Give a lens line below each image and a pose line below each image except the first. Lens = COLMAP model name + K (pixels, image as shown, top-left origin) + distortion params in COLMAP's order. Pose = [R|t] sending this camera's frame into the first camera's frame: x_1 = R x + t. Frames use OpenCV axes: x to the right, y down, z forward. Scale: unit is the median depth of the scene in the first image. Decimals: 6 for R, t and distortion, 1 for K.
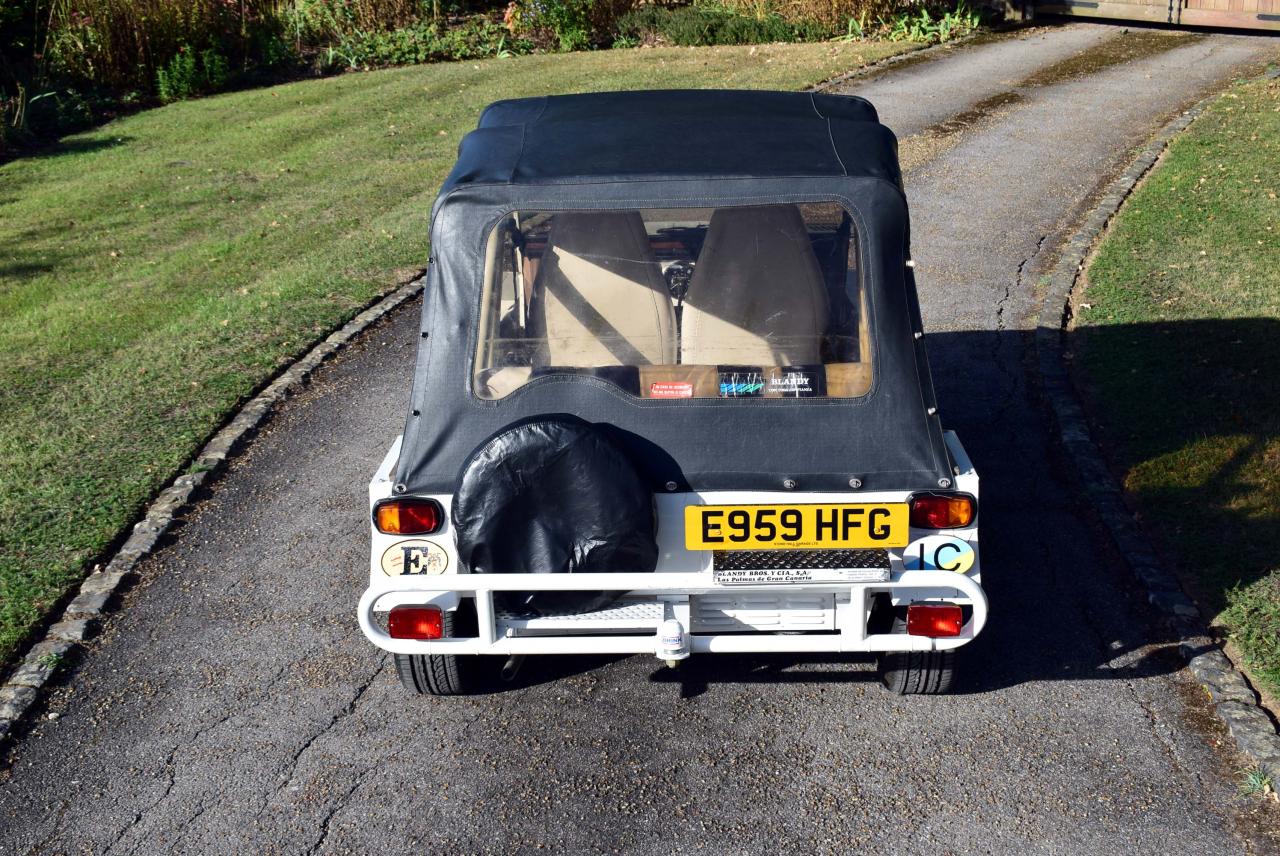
lens RADIAL K [[2084.0, 0, 644.4], [0, 2084.0, 424.5], [0, 0, 1]] dist [-0.016253, -0.037845]
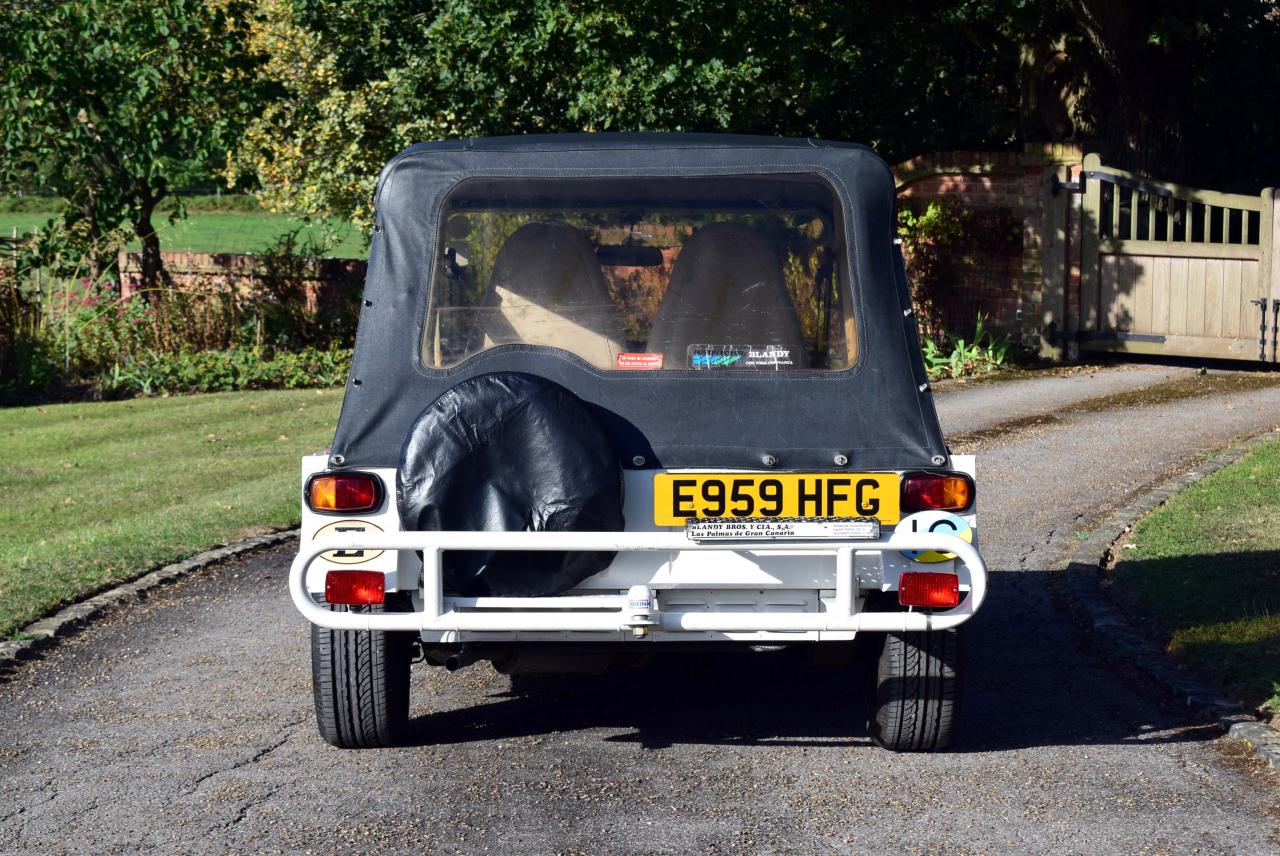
lens RADIAL K [[3381.6, 0, 672.8], [0, 3381.6, 288.2], [0, 0, 1]] dist [0.089396, 0.944637]
pose [[0.998551, 0.021409, 0.049364, -0.044816], [-0.006326, 0.957785, -0.287415, 0.367058], [-0.053434, 0.286686, 0.956533, -0.414753]]
